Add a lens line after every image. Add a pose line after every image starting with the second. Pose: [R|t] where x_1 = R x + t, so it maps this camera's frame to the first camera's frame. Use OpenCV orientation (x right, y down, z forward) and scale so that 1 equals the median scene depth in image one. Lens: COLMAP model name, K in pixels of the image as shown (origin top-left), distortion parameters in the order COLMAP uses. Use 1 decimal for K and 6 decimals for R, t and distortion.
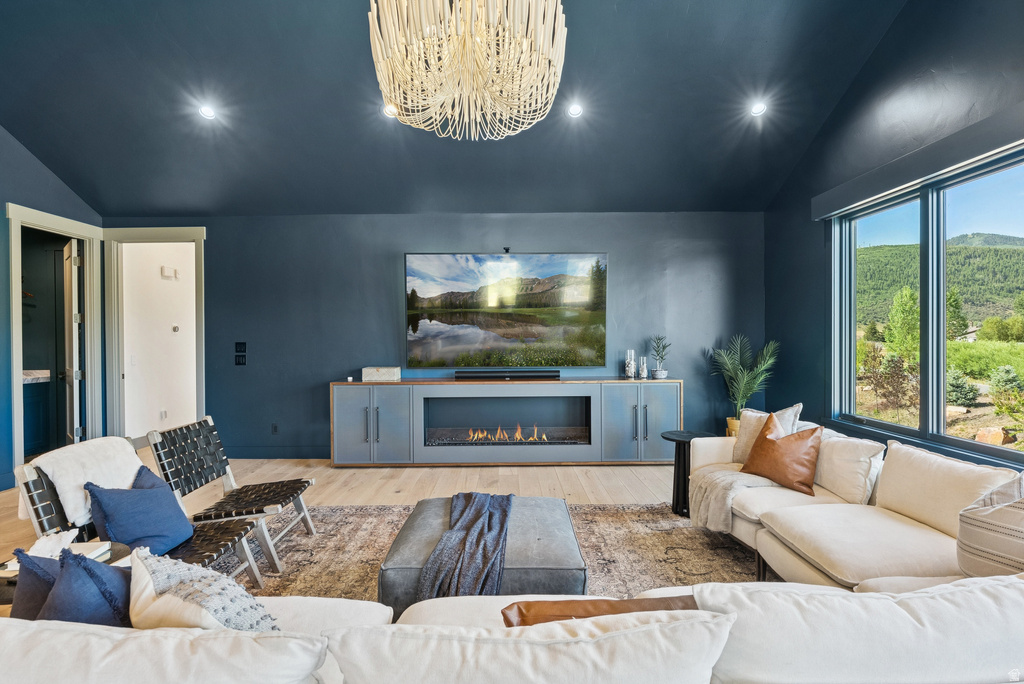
lens RADIAL K [[499.8, 0, 517.2], [0, 499.8, 340.7], [0, 0, 1]] dist [-0.001263, 0.000647]
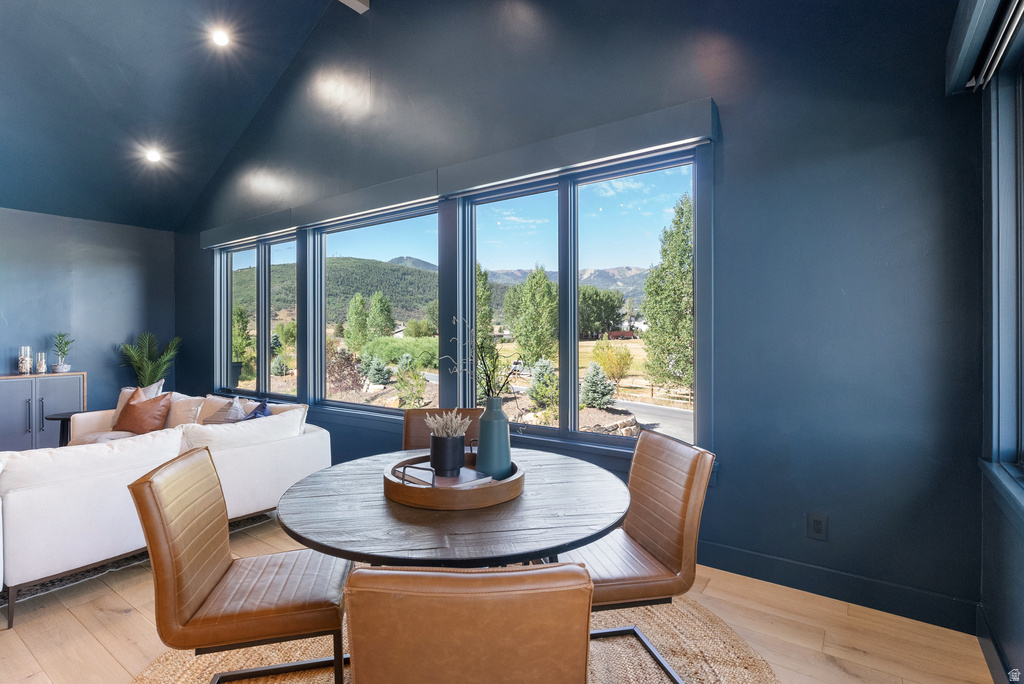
lens RADIAL K [[499.8, 0, 505.4], [0, 499.8, 333.1], [0, 0, 1]] dist [-0.001263, 0.000647]
pose [[0.601929, 0.000721, 0.798549, 0.002347], [0.006886, 0.999958, -0.006093, 0.004090], [-0.798520, 0.009167, 0.601899, -0.396577]]
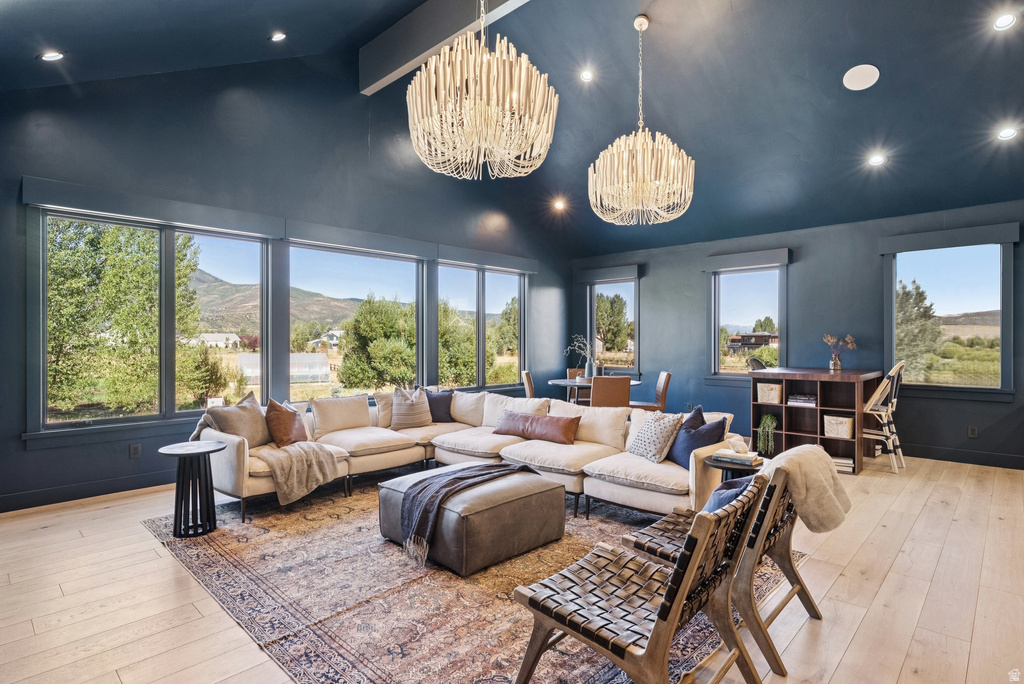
lens RADIAL K [[540.0, 0, 513.5], [0, 540.0, 345.2], [0, 0, 1]] dist [-0.004304, -0.001097]
pose [[-0.720684, 0.004408, 0.693250, -0.609770], [0.008281, 0.999963, 0.002250, 0.009795], [-0.693214, 0.007363, -0.720694, 1.070142]]
